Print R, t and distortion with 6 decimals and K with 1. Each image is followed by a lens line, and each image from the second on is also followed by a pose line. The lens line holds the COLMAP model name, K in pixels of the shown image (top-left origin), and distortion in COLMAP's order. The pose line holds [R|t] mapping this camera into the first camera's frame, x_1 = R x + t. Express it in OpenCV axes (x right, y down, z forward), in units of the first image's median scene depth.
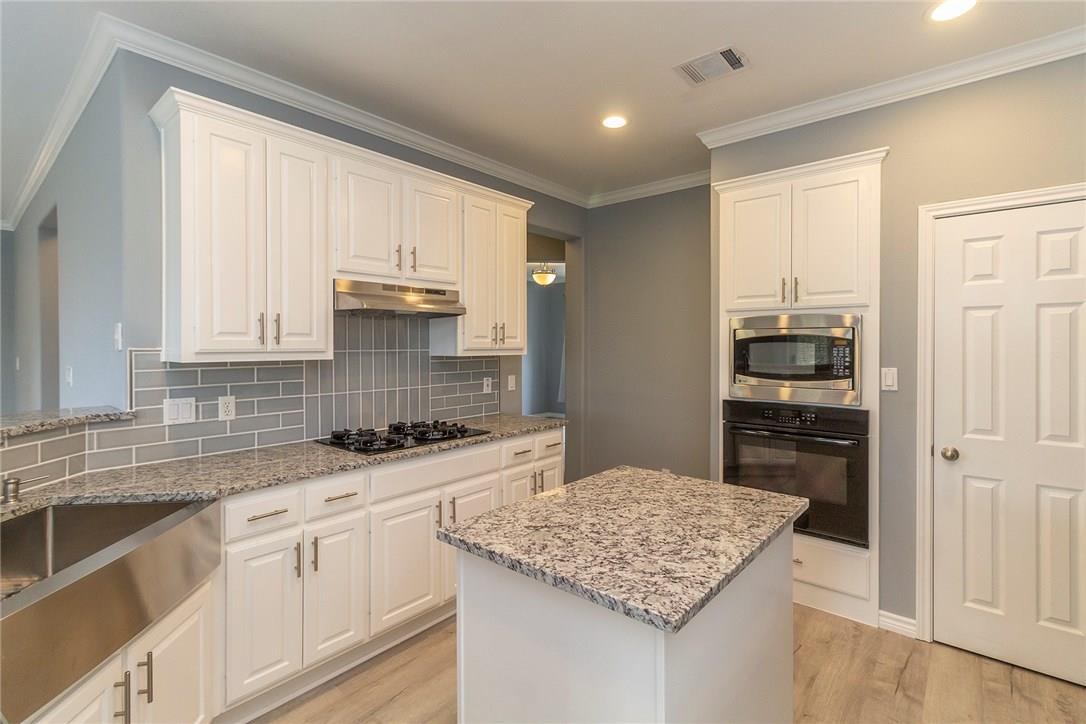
lens RADIAL K [[520.6, 0, 544.7], [0, 520.6, 347.1], [0, 0, 1]] dist [0.024357, 0.000008]
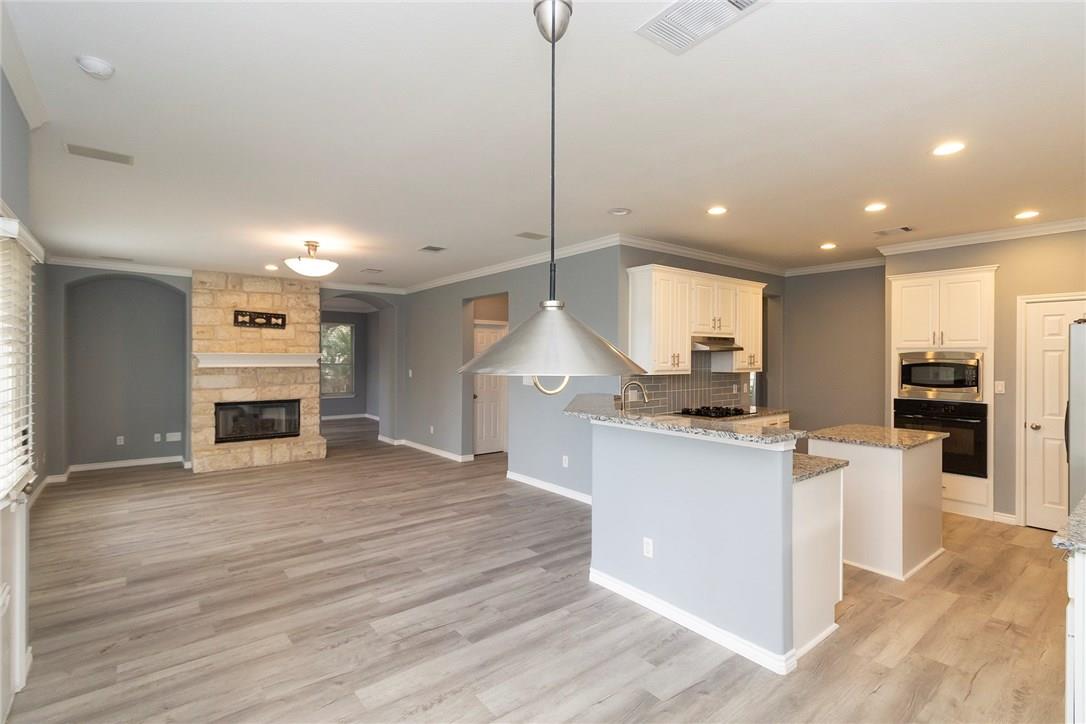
lens RADIAL K [[502.6, 0, 544.2], [0, 502.6, 355.2], [0, 0, 1]] dist [0.018704, -0.000783]
pose [[0.984781, 0.003224, -0.173772, -0.599560], [-0.004514, 0.999965, -0.007030, -0.032580], [0.173744, 0.007707, 0.984761, -1.022544]]
